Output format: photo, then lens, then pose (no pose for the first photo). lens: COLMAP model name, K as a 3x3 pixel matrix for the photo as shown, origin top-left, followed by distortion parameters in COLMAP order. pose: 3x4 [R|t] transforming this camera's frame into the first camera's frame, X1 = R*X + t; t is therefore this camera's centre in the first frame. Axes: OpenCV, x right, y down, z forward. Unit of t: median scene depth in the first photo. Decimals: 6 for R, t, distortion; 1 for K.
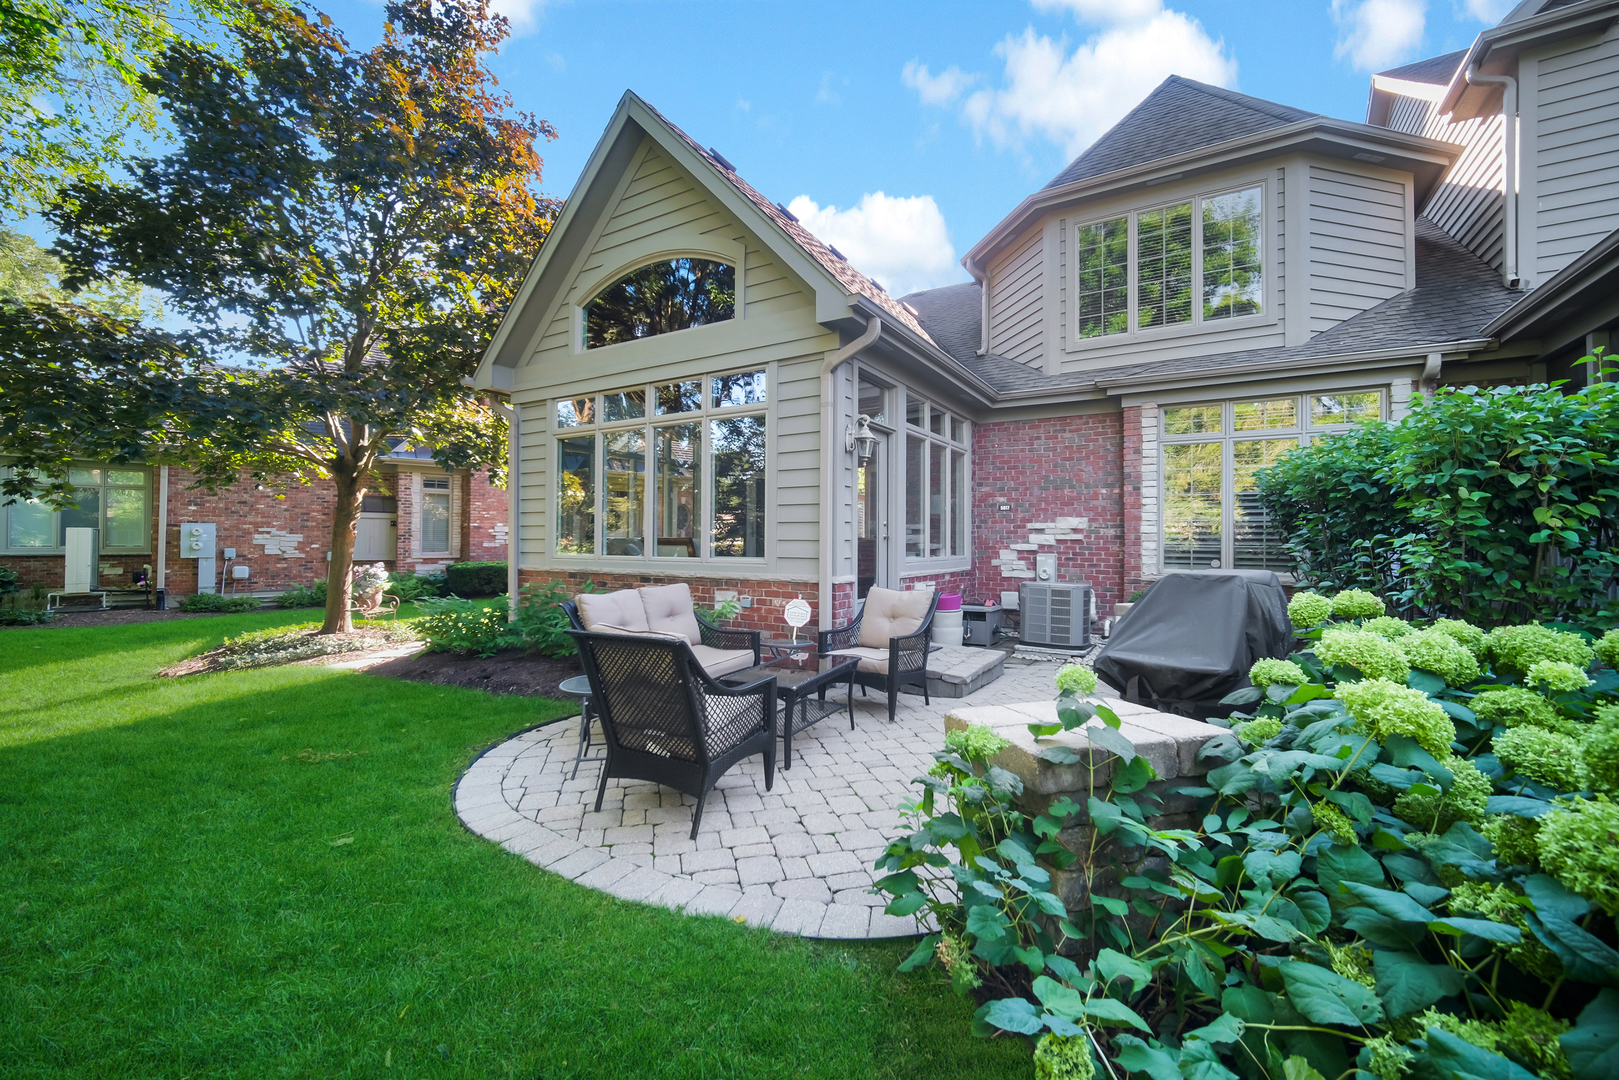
lens RADIAL K [[658.6, 0, 809.5], [0, 658.6, 540.0], [0, 0, 1]] dist [-0.000055, 0.000220]
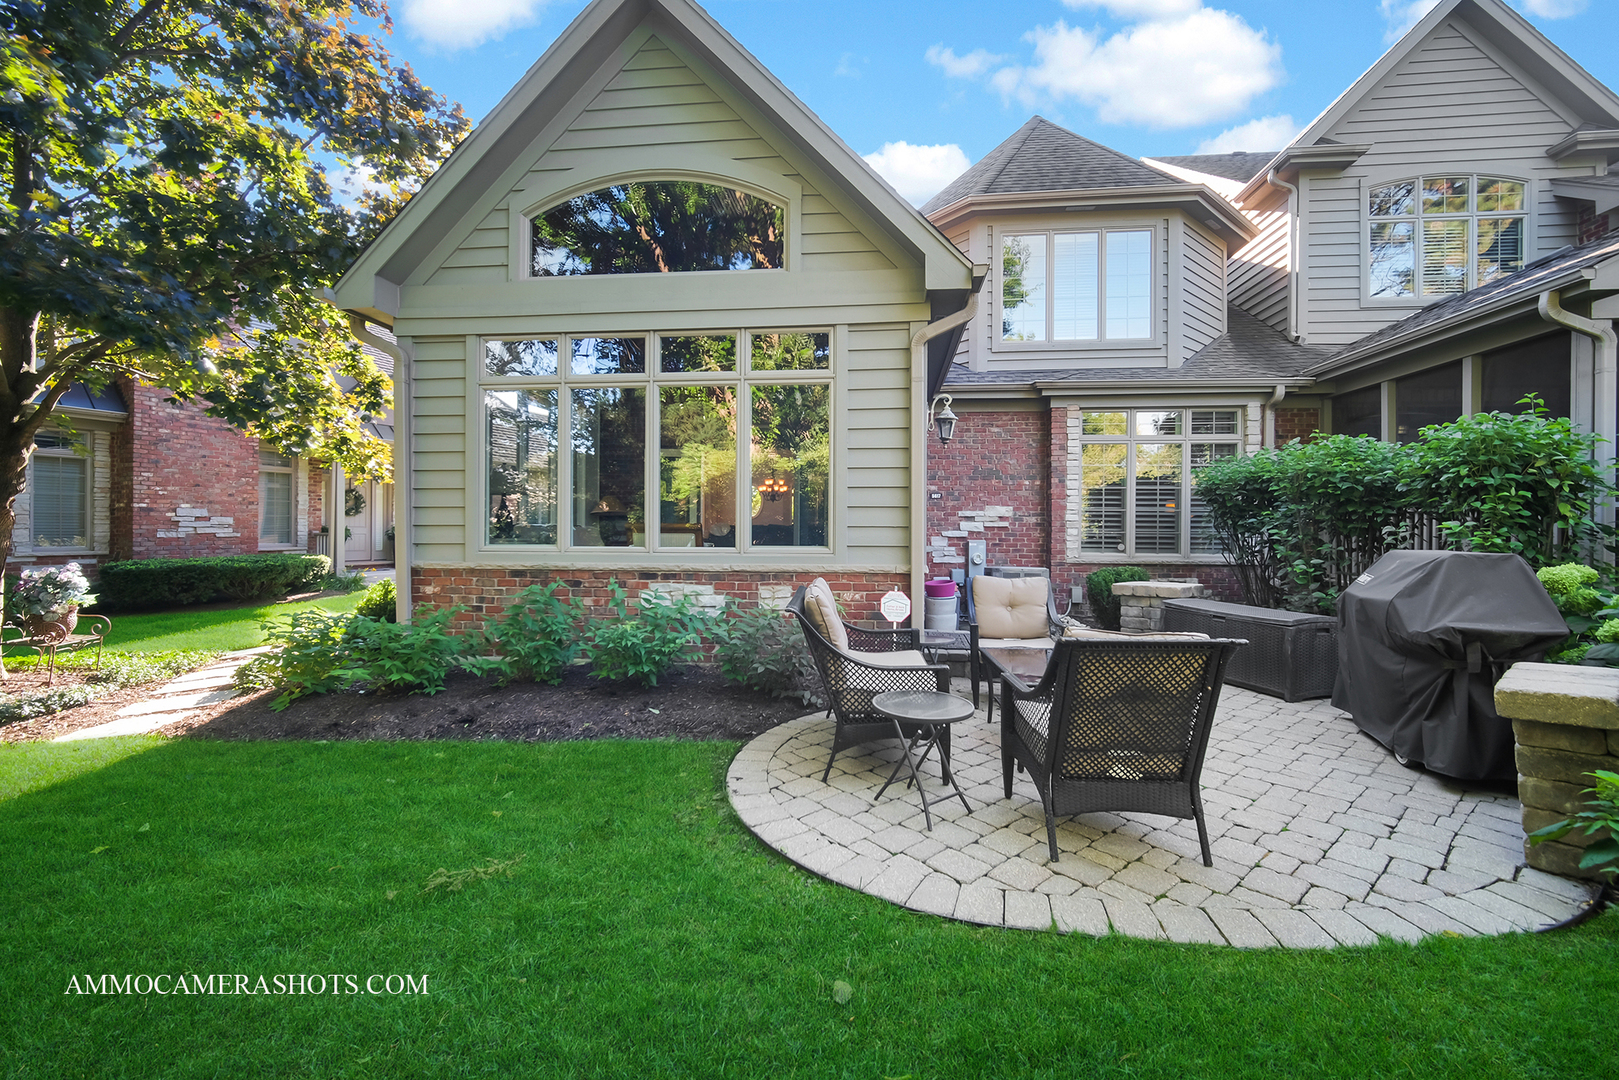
lens RADIAL K [[667.5, 0, 809.5], [0, 667.5, 540.0], [0, 0, 1]] dist [-0.002563, -0.000143]
pose [[0.900561, -0.008307, 0.434651, -0.382348], [0.000599, 0.999840, 0.017867, 0.001467], [-0.434730, -0.015830, 0.900422, 0.161533]]
